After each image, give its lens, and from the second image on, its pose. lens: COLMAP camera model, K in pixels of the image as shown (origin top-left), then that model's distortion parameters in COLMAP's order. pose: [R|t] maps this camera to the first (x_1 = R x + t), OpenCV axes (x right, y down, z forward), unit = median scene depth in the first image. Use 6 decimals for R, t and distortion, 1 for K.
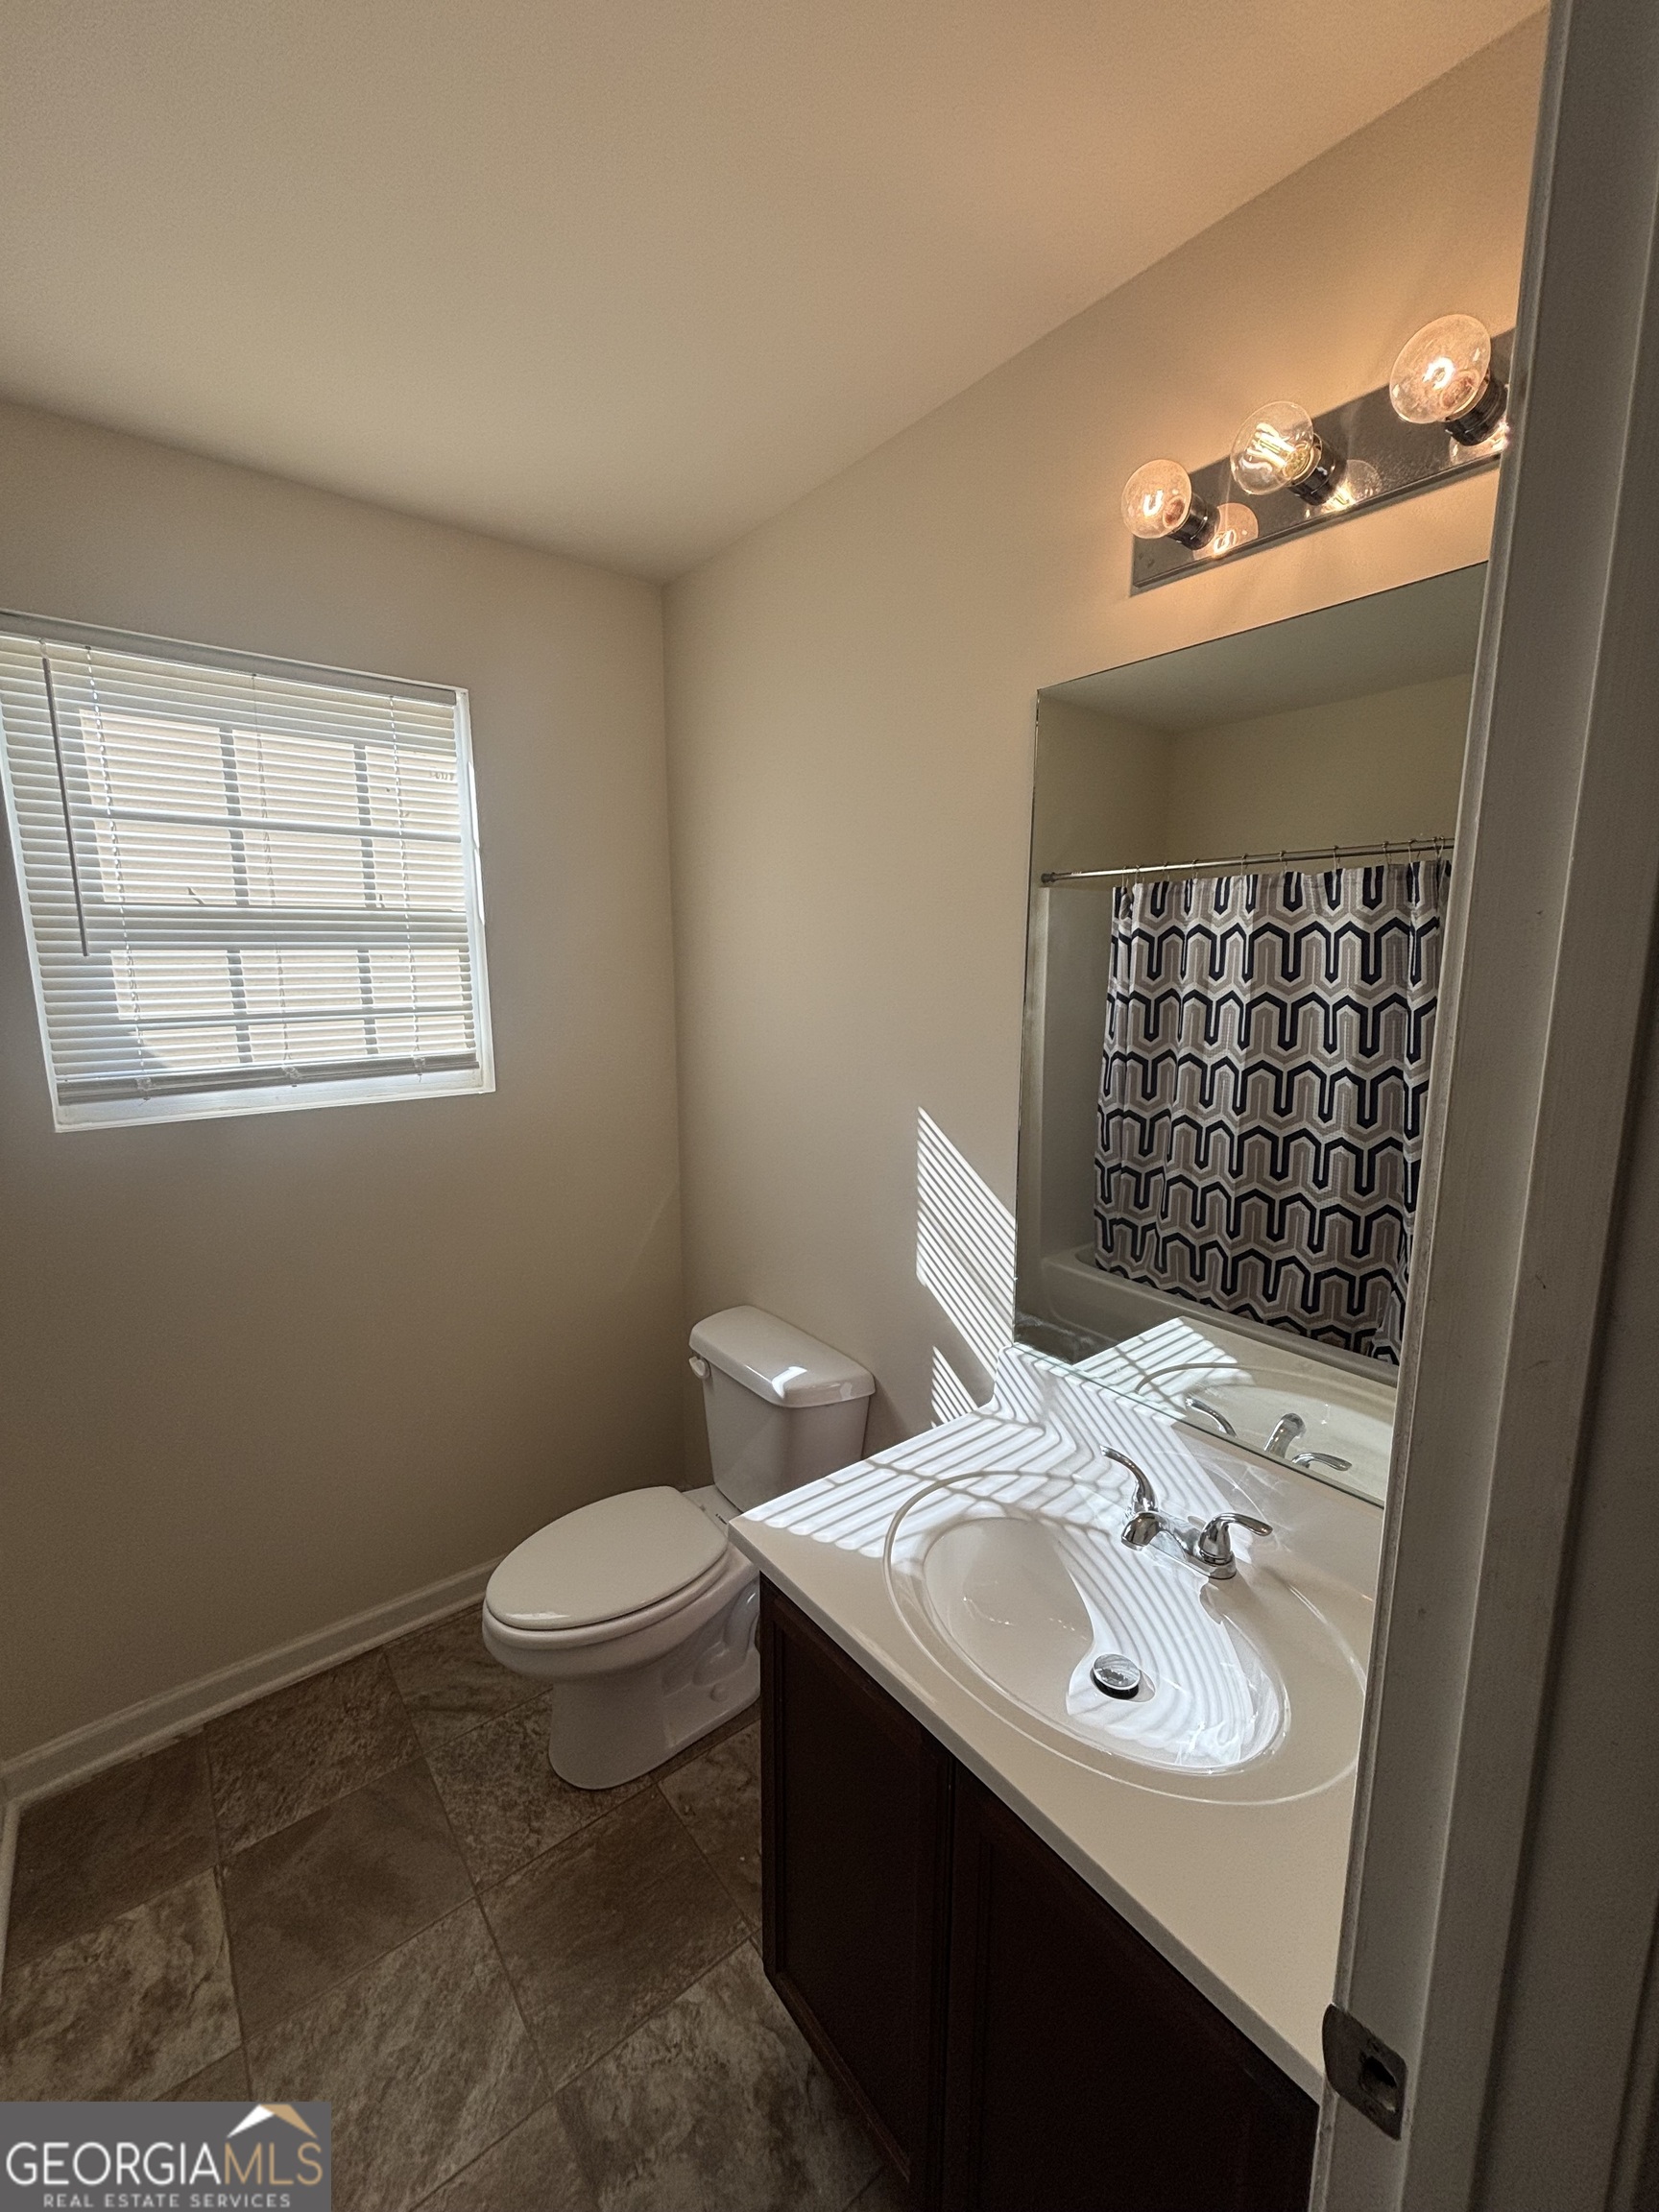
lens RADIAL K [[869.2, 0, 835.4], [0, 869.2, 1102.5], [0, 0, 1]] dist [0.003666, 0.000125]
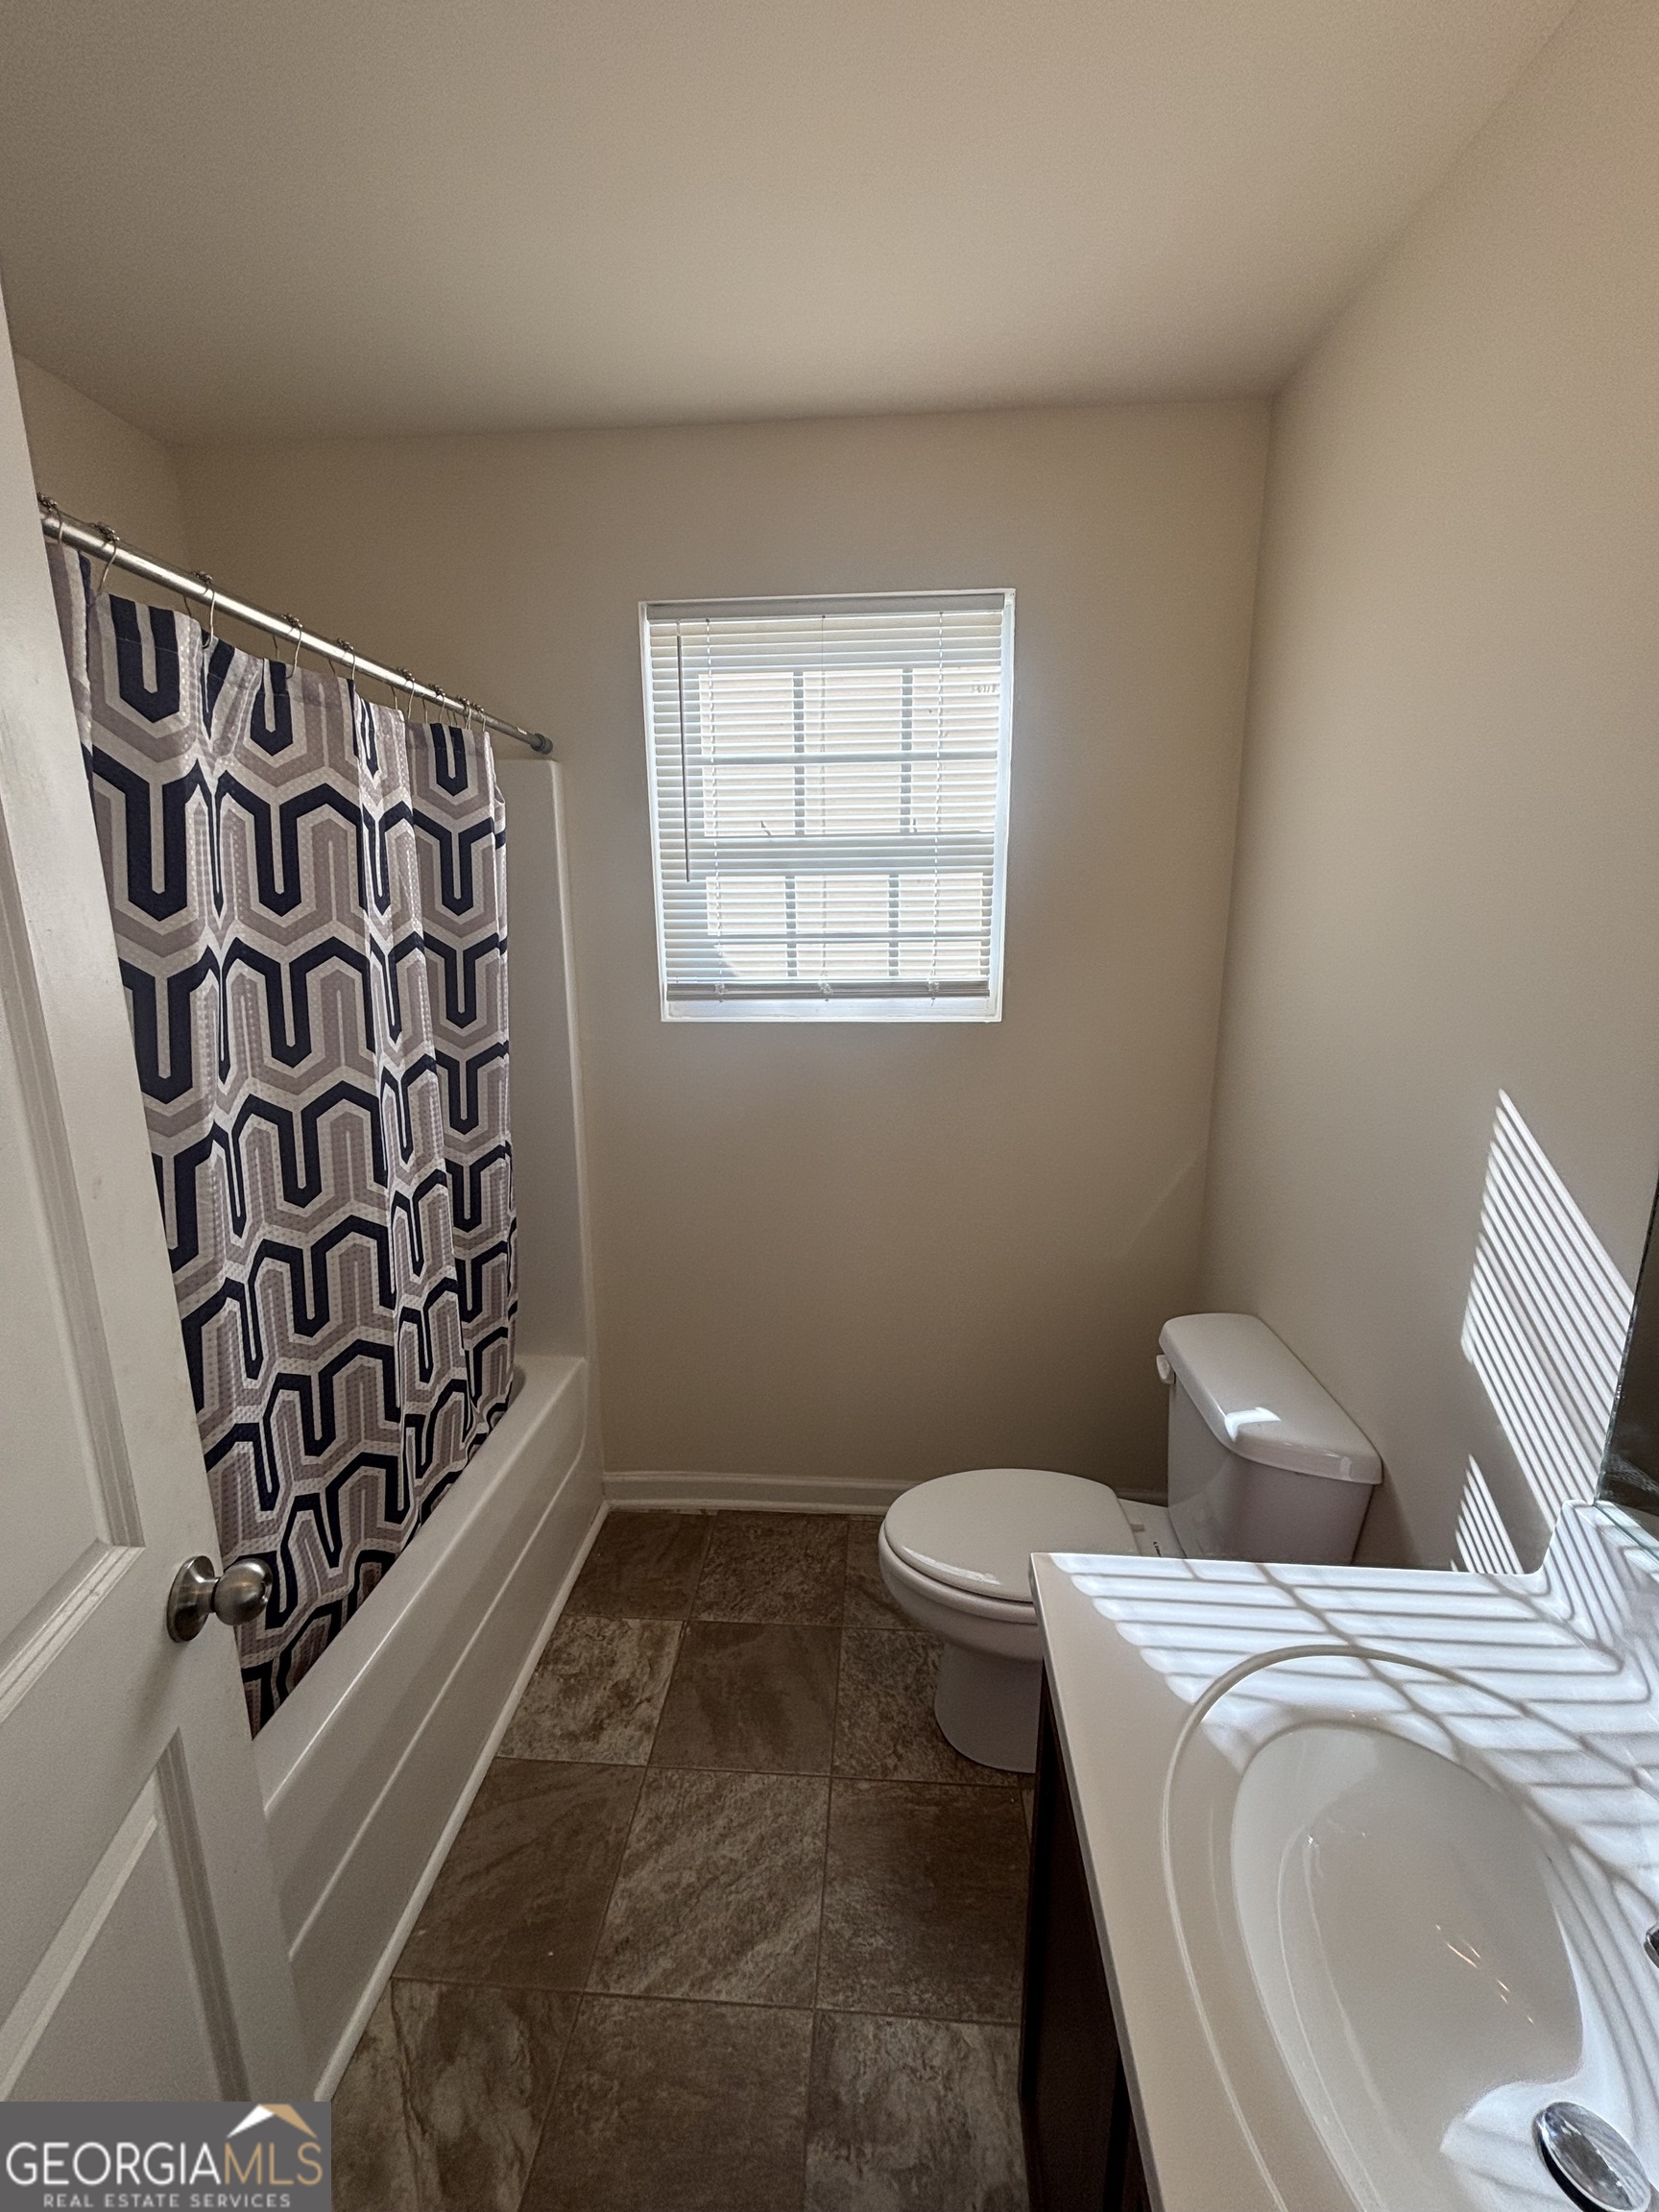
lens RADIAL K [[887.3, 0, 829.5], [0, 887.3, 1106.0], [0, 0, 1]] dist [-0.001122, 0.003304]
pose [[0.745425, 0.141897, -0.651312, 0.150847], [-0.103876, 0.989871, 0.096771, 0.004873], [0.658446, -0.004480, 0.752614, 0.176522]]
